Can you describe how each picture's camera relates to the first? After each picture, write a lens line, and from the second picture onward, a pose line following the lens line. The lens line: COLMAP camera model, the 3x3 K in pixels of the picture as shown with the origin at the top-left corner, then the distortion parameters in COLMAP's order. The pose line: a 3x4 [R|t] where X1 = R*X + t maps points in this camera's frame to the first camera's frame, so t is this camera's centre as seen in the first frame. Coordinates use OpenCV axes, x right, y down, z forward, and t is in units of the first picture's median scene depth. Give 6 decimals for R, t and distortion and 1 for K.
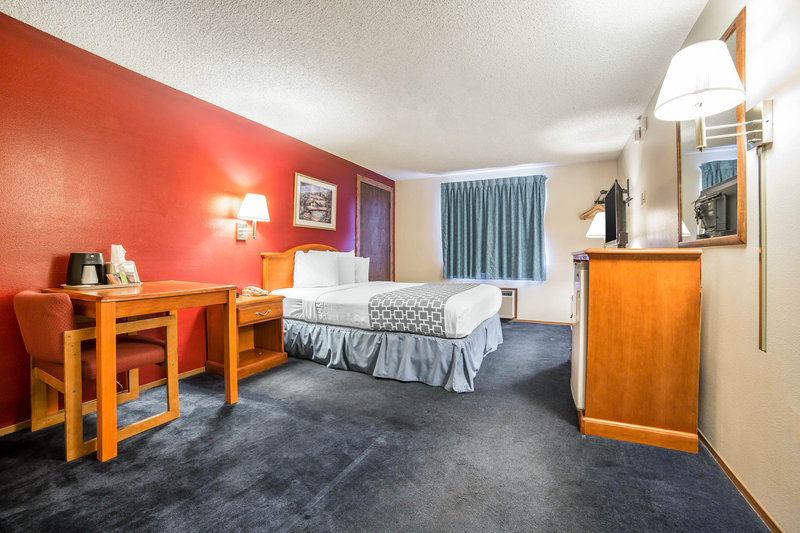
lens RADIAL K [[315.9, 0, 400.8], [0, 315.9, 253.6], [0, 0, 1]] dist [-0.000322, -0.000016]
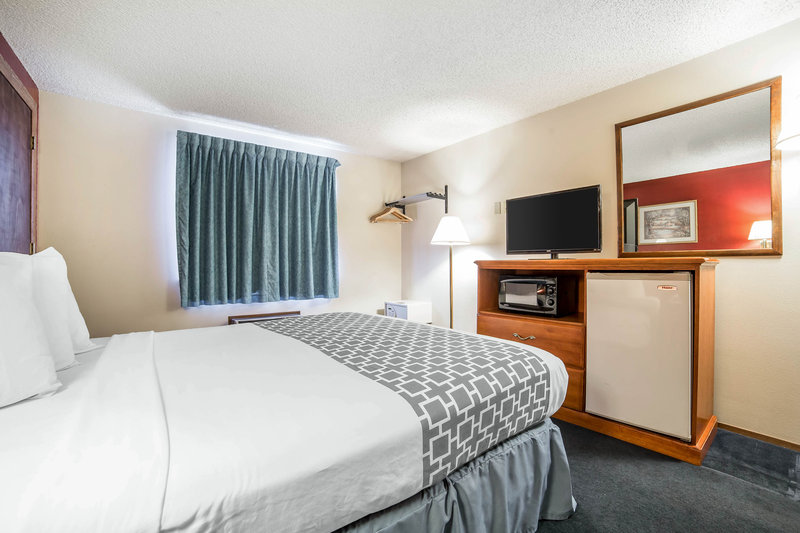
lens RADIAL K [[347.5, 0, 400.0], [0, 347.5, 266.5], [0, 0, 1]] dist [-0.106773, 0.041392]
pose [[0.483176, -0.009060, 0.875476, -0.197586], [-0.000245, 0.999945, 0.010483, 0.003027], [-0.875523, -0.005280, 0.483147, 0.428553]]
